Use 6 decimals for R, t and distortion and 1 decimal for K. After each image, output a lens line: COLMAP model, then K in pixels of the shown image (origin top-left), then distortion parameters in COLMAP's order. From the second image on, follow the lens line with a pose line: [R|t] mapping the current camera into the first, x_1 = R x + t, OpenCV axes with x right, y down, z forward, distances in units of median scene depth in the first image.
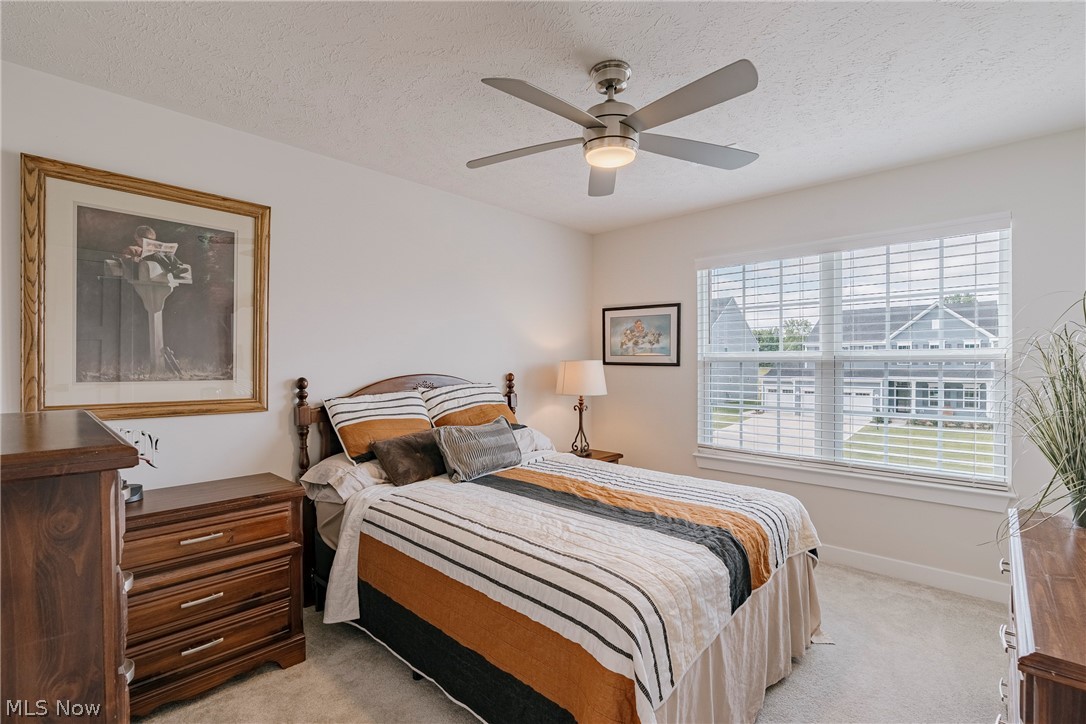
lens RADIAL K [[499.9, 0, 556.0], [0, 499.9, 363.2], [0, 0, 1]] dist [-0.005615, 0.000602]
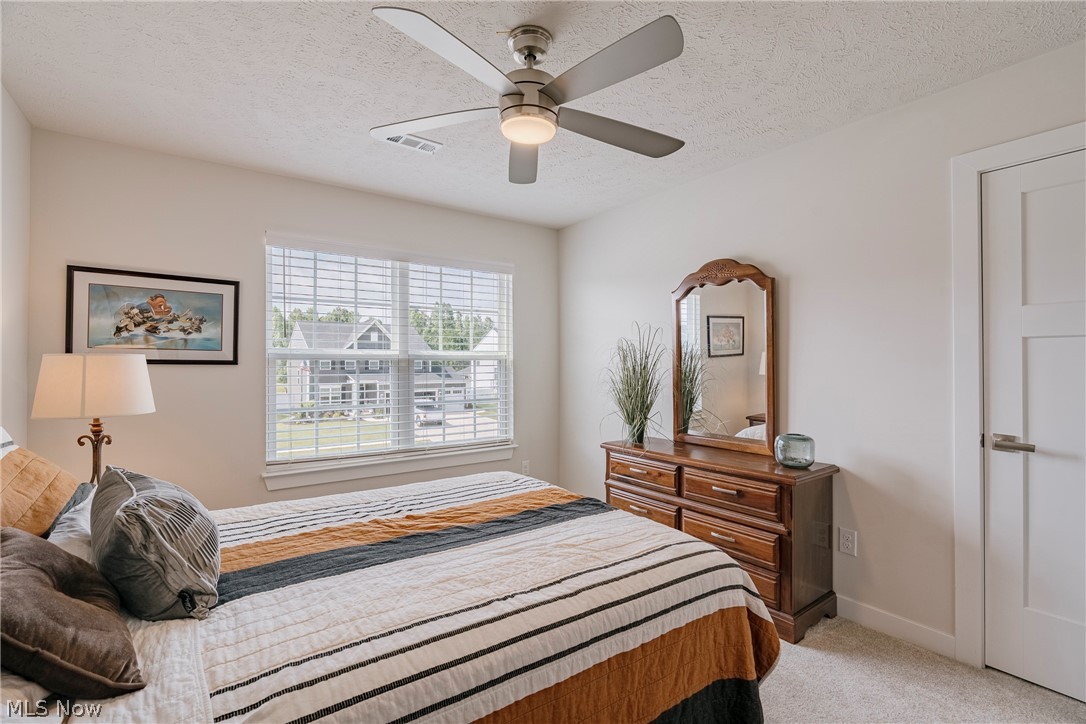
lens RADIAL K [[499.9, 0, 520.0], [0, 499.9, 347.2], [0, 0, 1]] dist [-0.005615, 0.000602]
pose [[0.211819, 0.031992, 0.976785, -0.671450], [0.003262, 0.999435, -0.033441, 0.011022], [-0.977304, 0.010270, 0.211595, 0.699549]]
